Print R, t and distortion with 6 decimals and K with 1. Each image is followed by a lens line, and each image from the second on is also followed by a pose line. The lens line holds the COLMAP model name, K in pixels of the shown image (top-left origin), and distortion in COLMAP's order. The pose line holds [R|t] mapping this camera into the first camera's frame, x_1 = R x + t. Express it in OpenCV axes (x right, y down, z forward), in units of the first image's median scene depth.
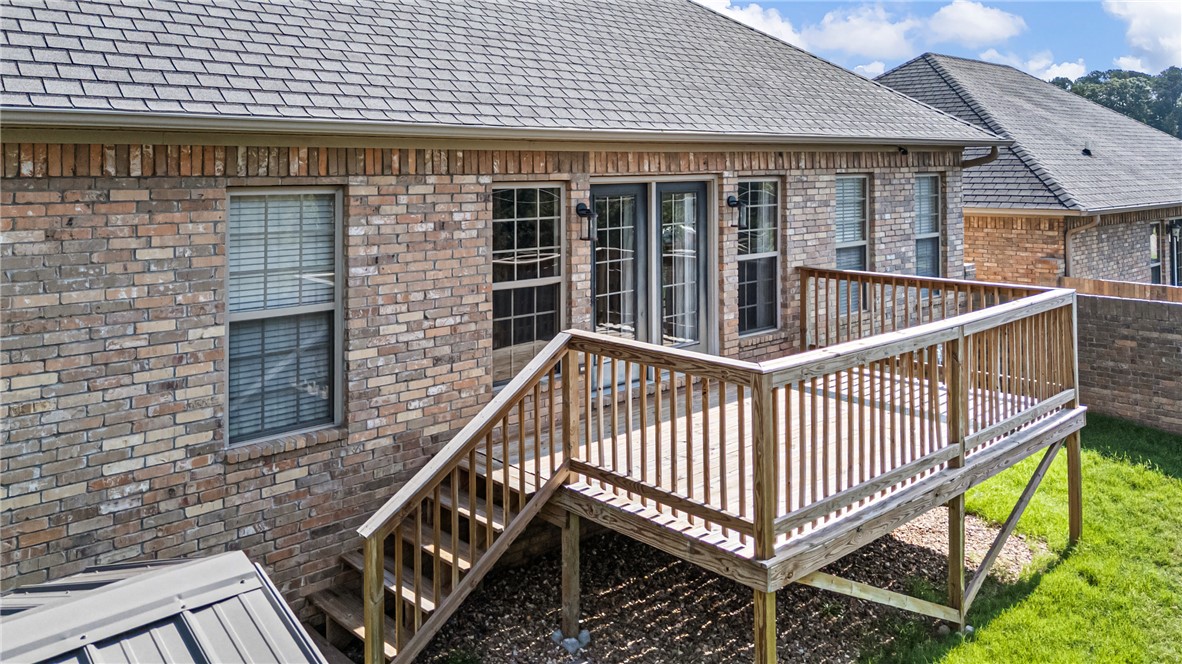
lens RADIAL K [[885.9, 0, 612.8], [0, 885.9, 148.8], [0, 0, 1]] dist [0.028189, -0.018374]
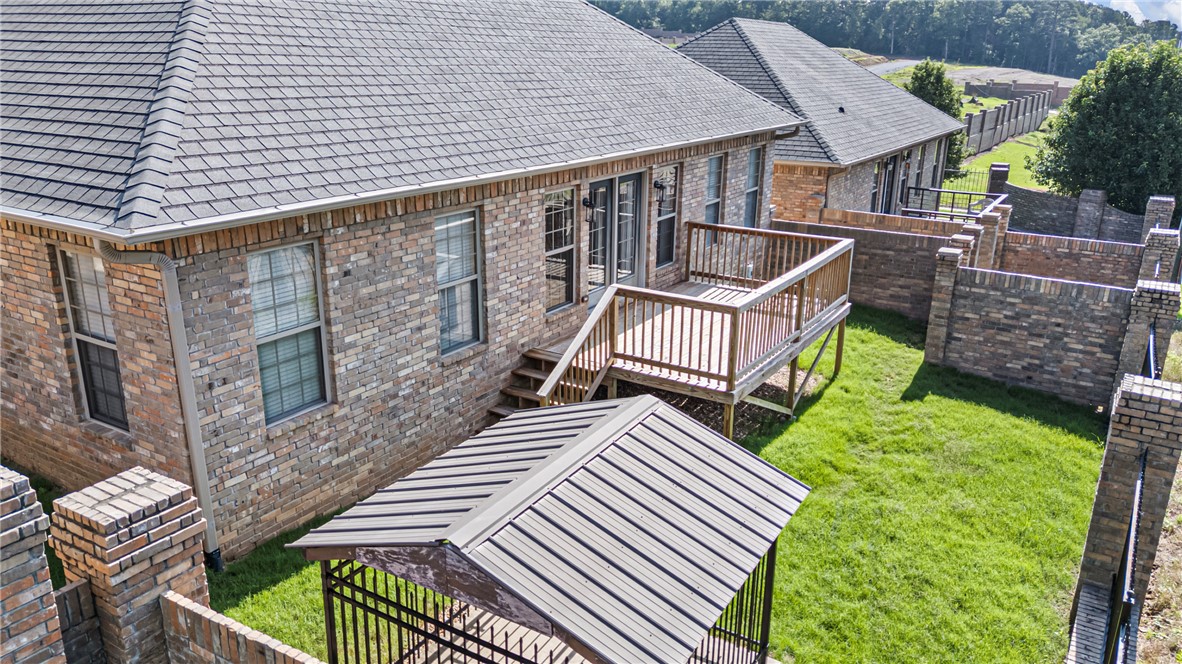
lens RADIAL K [[885.9, 0, 587.7], [0, 885.9, 328.1], [0, 0, 1]] dist [0.028189, -0.018374]
pose [[0.963717, -0.058981, 0.260328, -0.513363], [-0.030562, 0.944487, 0.327125, -0.265964], [-0.265171, -0.323212, 0.908415, -0.573195]]
